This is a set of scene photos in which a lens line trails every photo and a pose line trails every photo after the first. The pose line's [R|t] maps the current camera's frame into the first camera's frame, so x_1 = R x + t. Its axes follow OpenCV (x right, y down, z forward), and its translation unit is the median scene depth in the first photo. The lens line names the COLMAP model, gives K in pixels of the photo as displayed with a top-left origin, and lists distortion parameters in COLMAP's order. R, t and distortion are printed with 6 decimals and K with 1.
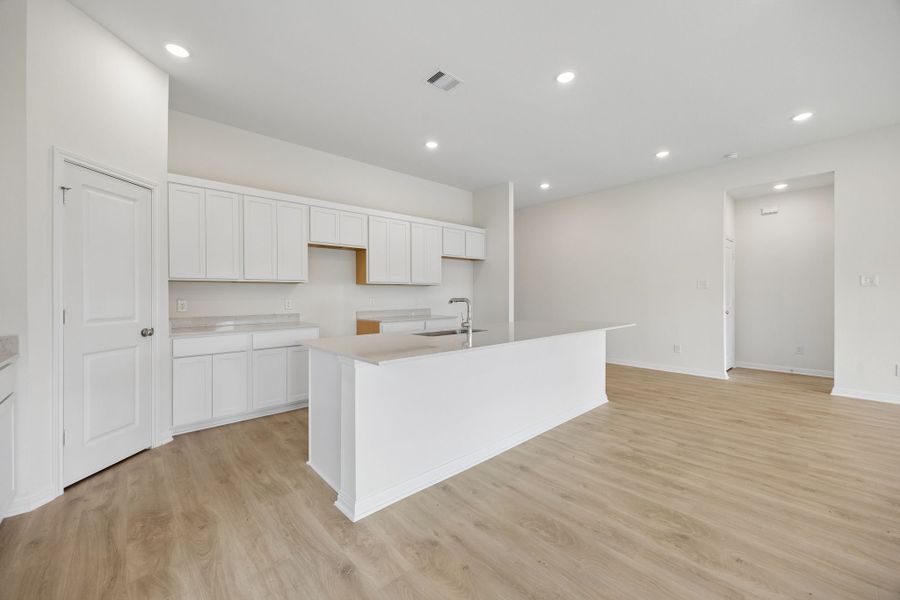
lens RADIAL K [[348.1, 0, 433.2], [0, 348.1, 295.1], [0, 0, 1]] dist [0.001001, 0.000051]
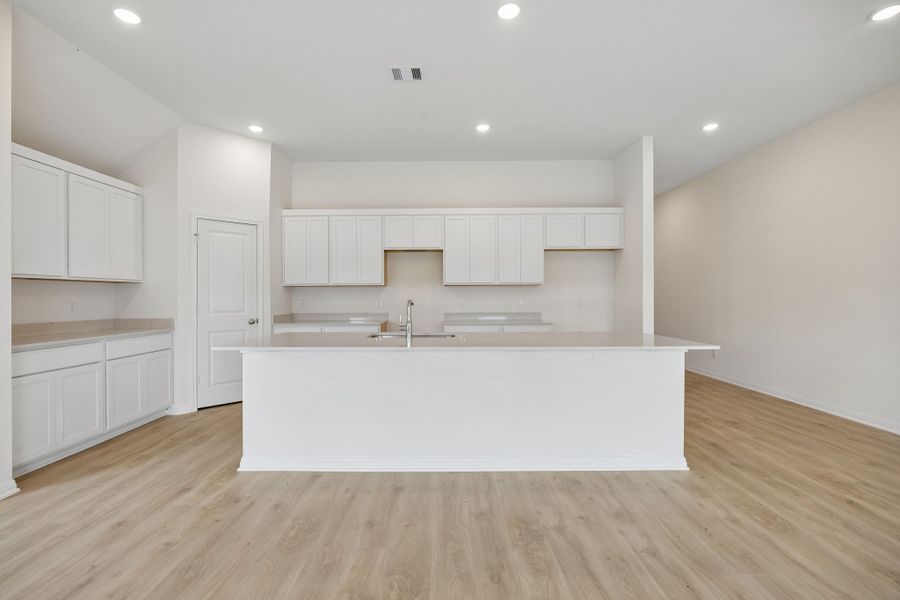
lens RADIAL K [[389.1, 0, 445.1], [0, 389.1, 302.7], [0, 0, 1]] dist [-0.010862, -0.000023]
pose [[0.751403, 0.010255, -0.659764, 0.868827], [-0.000764, 0.999892, 0.014673, 0.000909], [0.659843, -0.010521, 0.751330, 0.287615]]
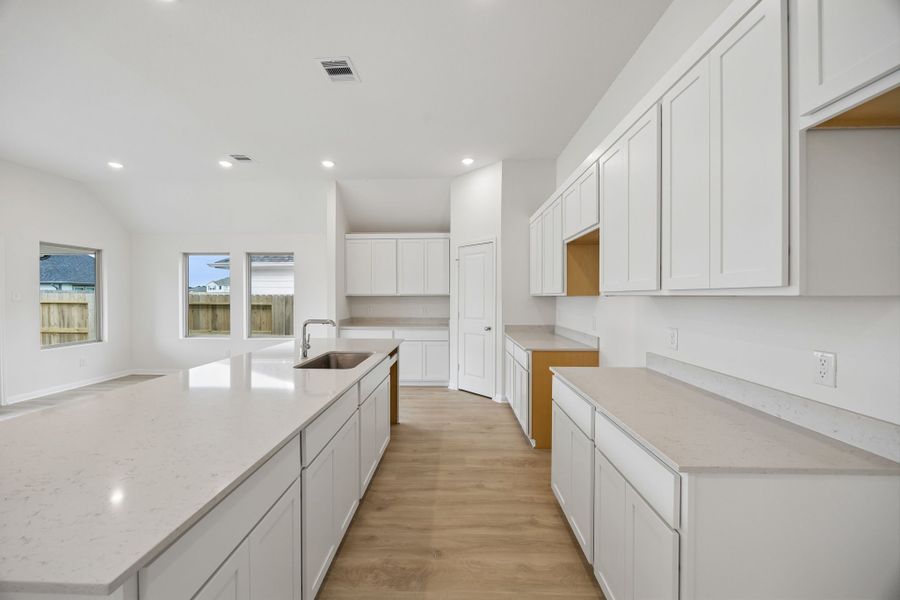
lens RADIAL K [[339.7, 0, 445.9], [0, 339.7, 296.3], [0, 0, 1]] dist [-0.000902, -0.000230]
pose [[-0.685565, -0.012425, -0.727905, 0.491467], [-0.013354, 0.999901, -0.004491, -0.035746], [0.727889, 0.006641, -0.685663, 1.922015]]
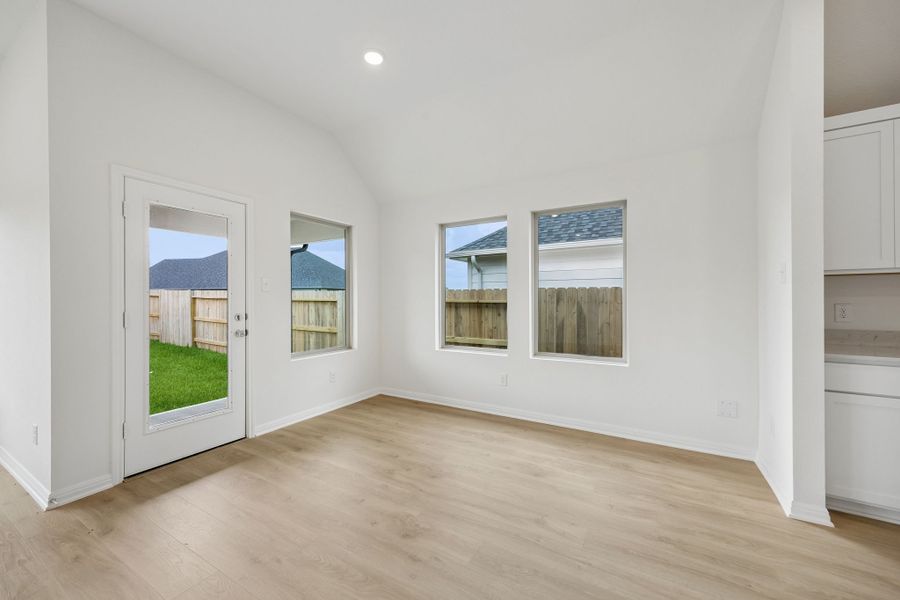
lens RADIAL K [[355.4, 0, 446.9], [0, 355.4, 295.7], [0, 0, 1]] dist [0.020317, -0.000395]
pose [[-0.953137, -0.005924, -0.302481, 0.501328], [-0.006150, 0.999981, -0.000204, 0.002146], [0.302477, 0.001666, -0.953155, 0.737877]]
